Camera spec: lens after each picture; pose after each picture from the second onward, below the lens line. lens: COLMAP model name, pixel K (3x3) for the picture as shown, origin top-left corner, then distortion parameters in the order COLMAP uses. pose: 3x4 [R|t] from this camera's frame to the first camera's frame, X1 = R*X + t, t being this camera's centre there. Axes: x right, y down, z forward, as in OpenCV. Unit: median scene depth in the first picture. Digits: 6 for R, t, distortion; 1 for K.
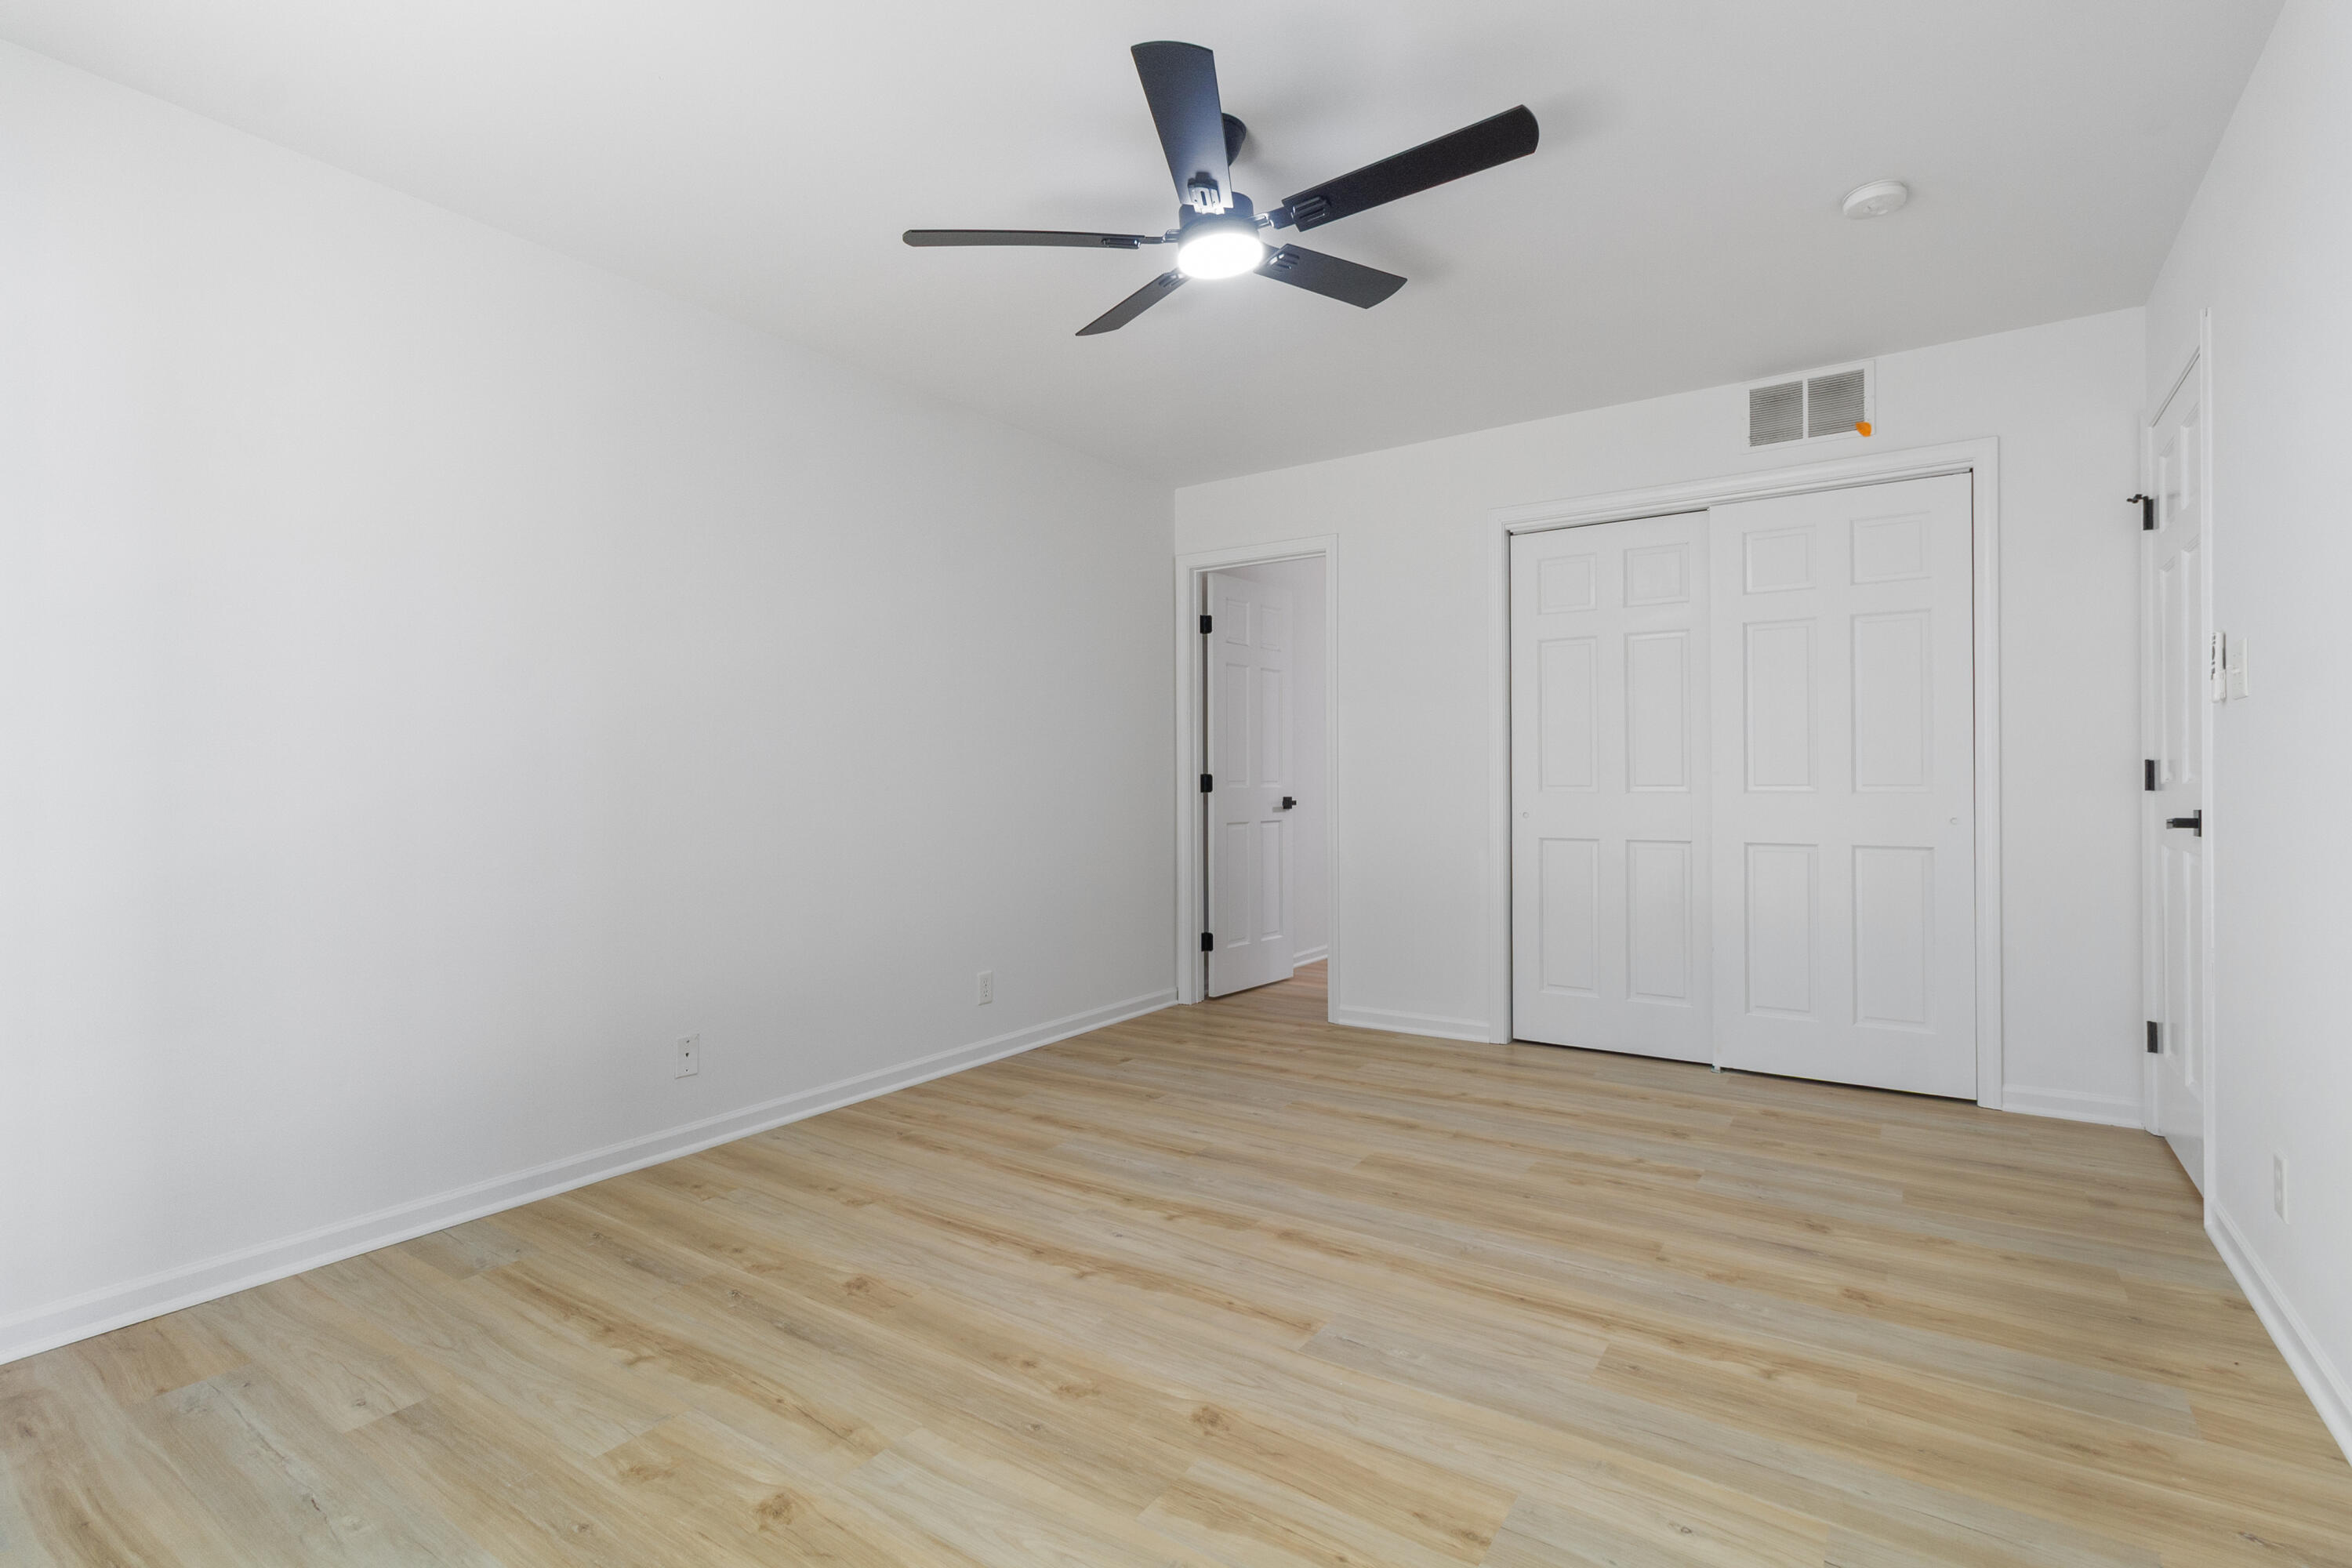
lens RADIAL K [[1116.9, 0, 1168.3], [0, 1116.9, 754.0], [0, 0, 1]] dist [-0.000128, 0.000474]
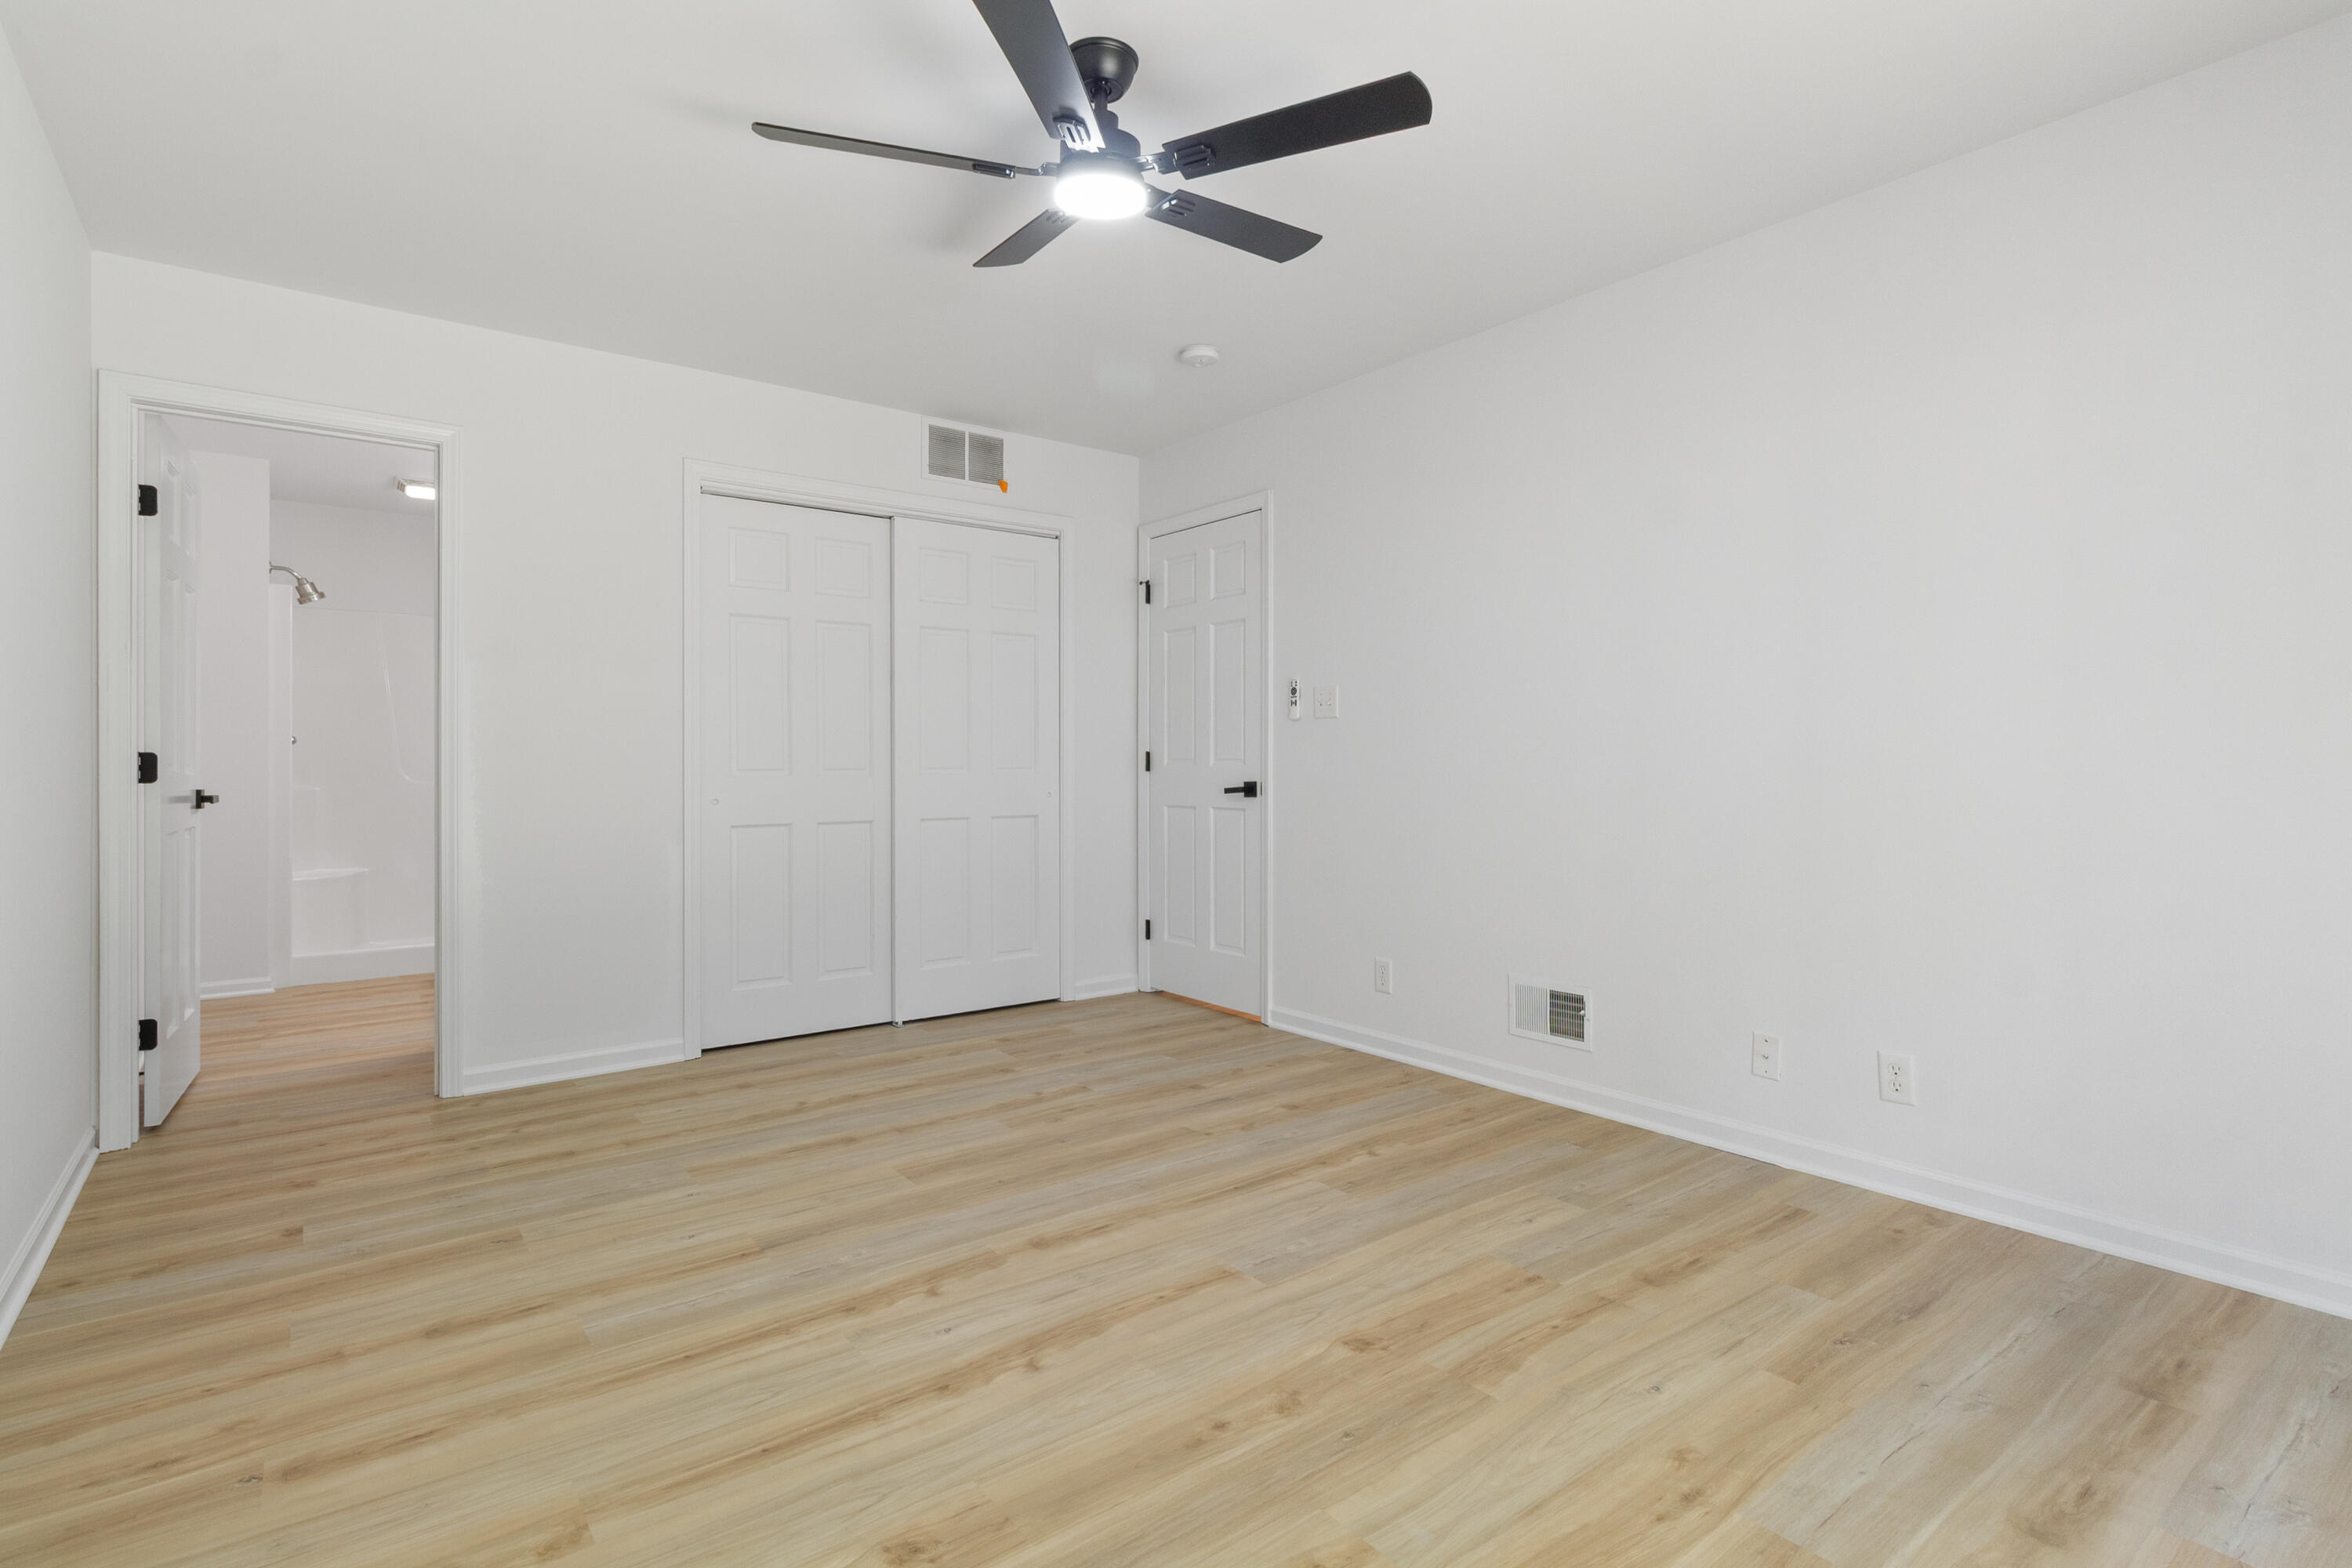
lens RADIAL K [[1140.4, 0, 1181.2], [0, 1140.4, 741.9], [0, 0, 1]] dist [0.001040, 0.000240]
pose [[0.296795, 0.022534, 0.954675, -0.715830], [-0.022057, 0.999617, -0.016738, 0.019831], [-0.954686, -0.016089, 0.297178, 0.555170]]
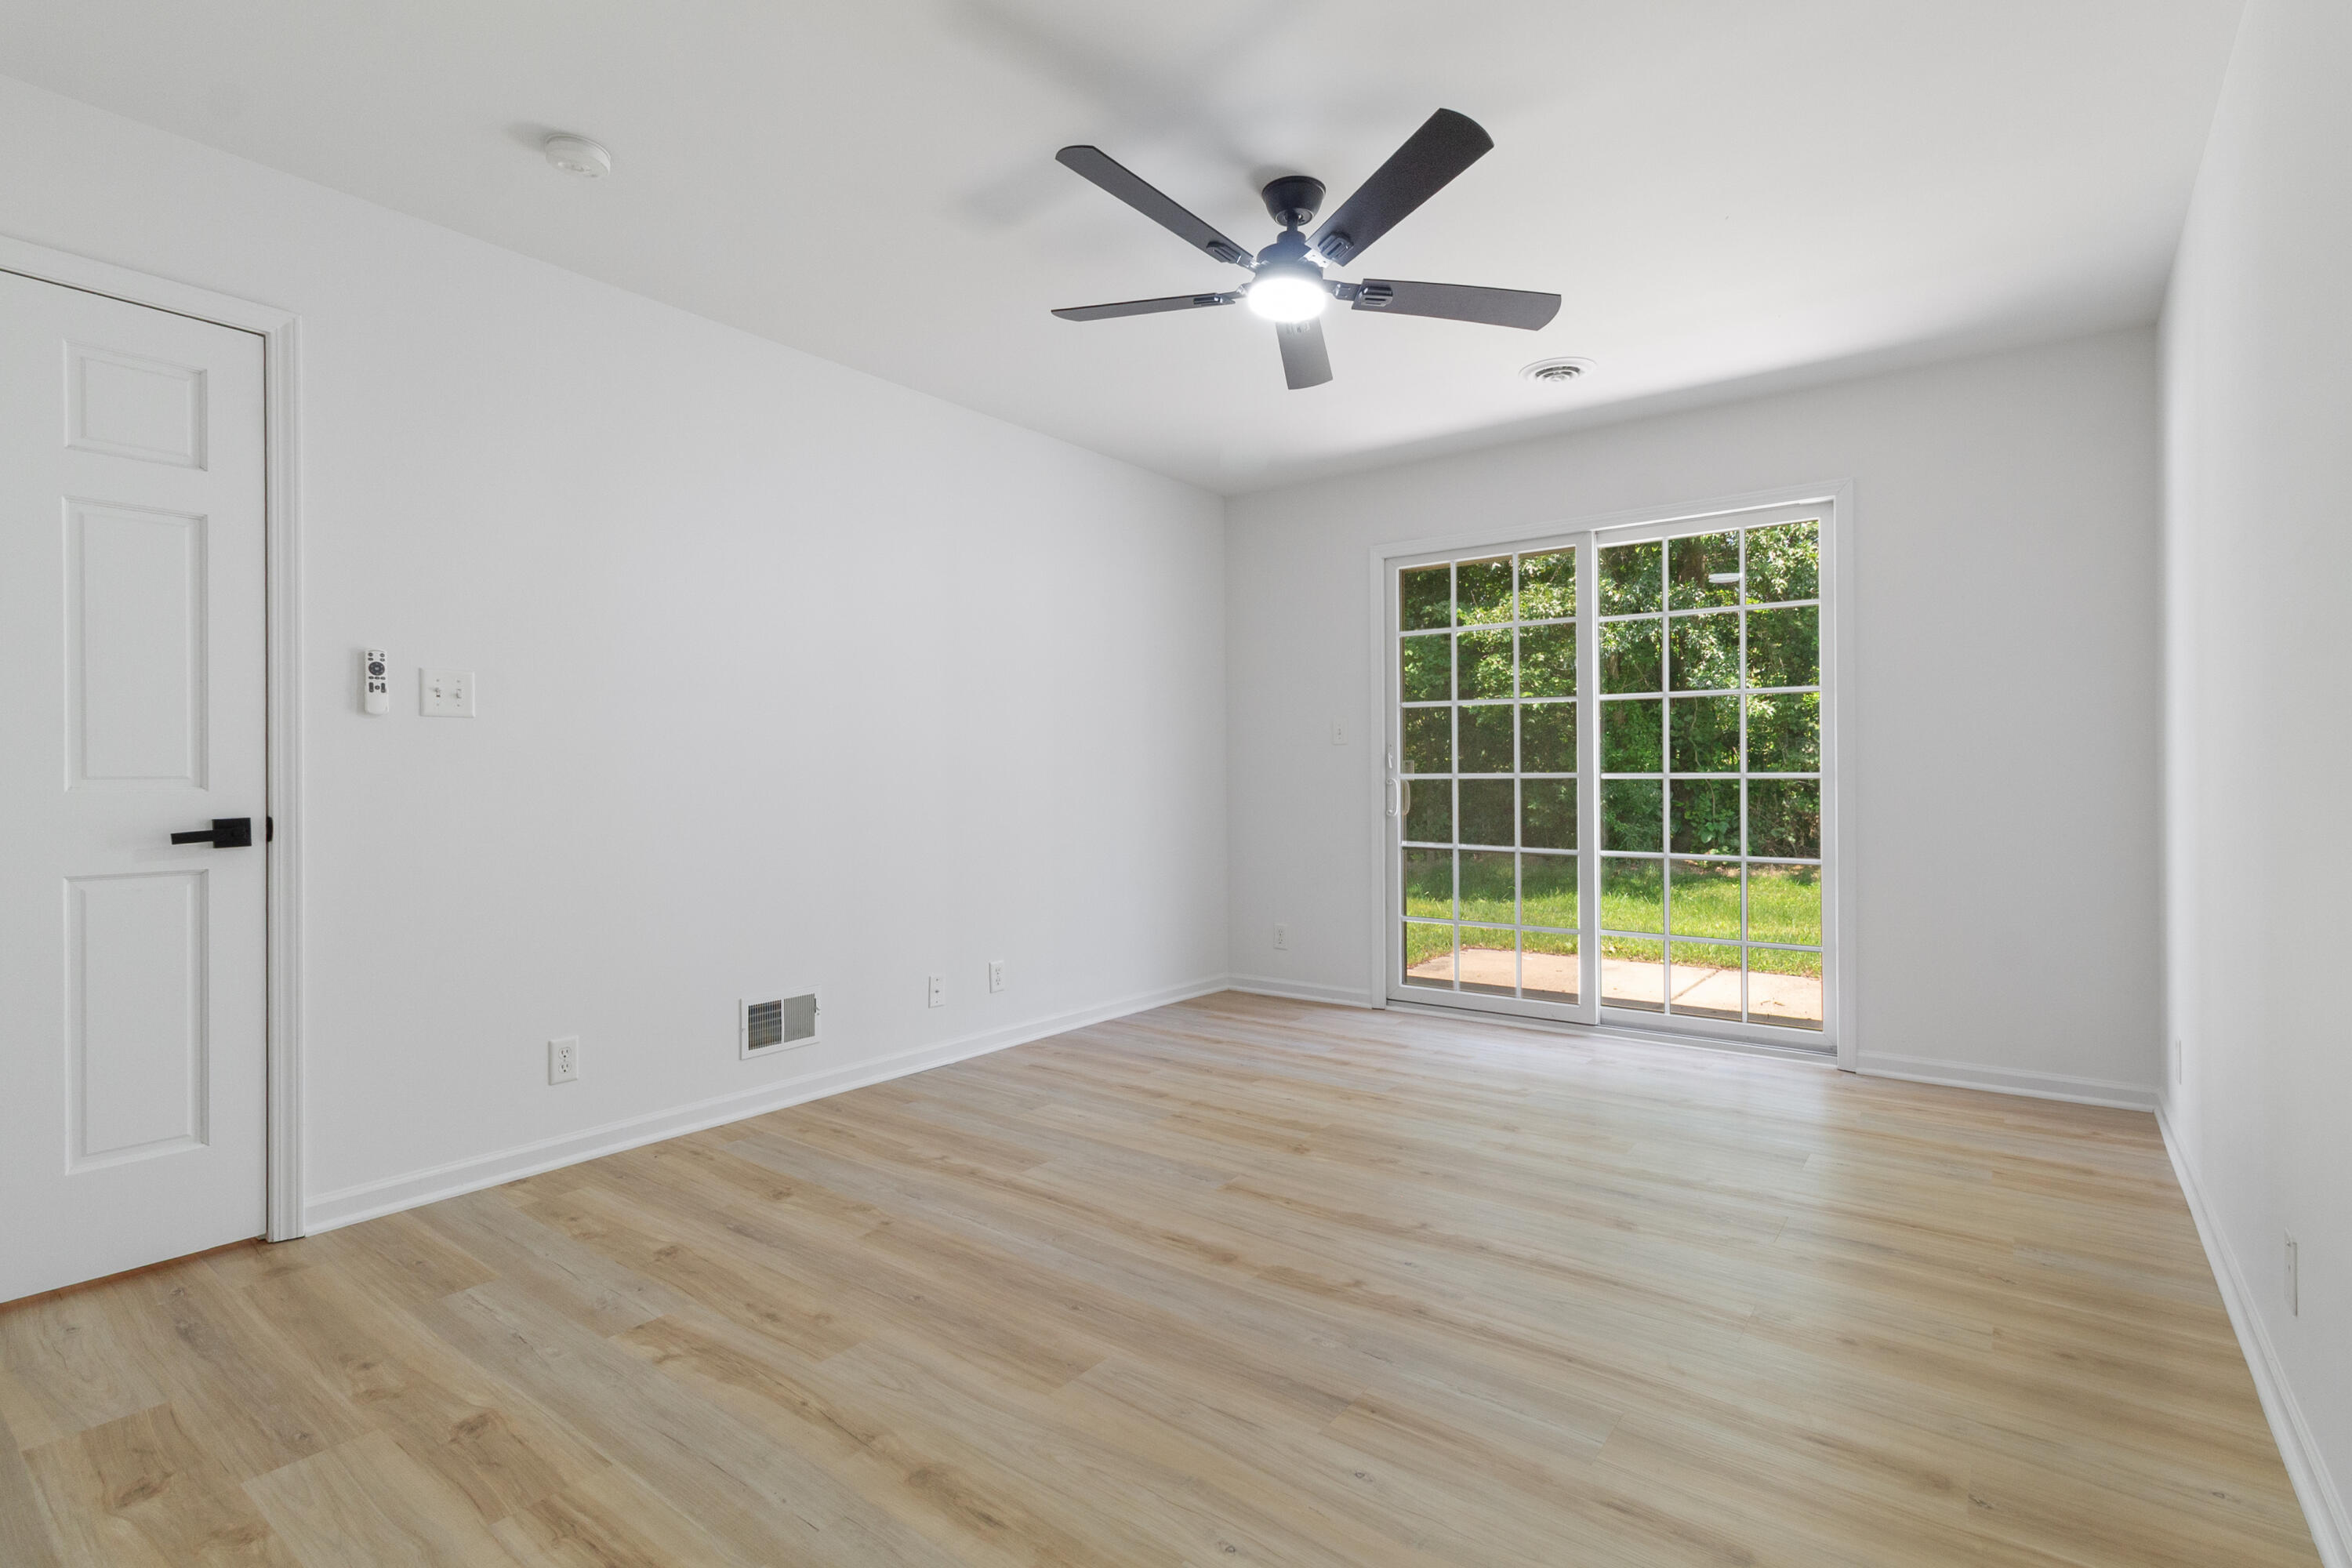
lens RADIAL K [[1106.1, 0, 1176.0], [0, 1106.1, 784.0], [0, 0, 1]] dist [-0.000526, -0.000036]
pose [[-0.999086, 0.011003, 0.041304, 0.097426], [0.010293, 0.999797, -0.017349, 0.042640], [-0.041487, -0.016908, -0.998996, 1.771768]]
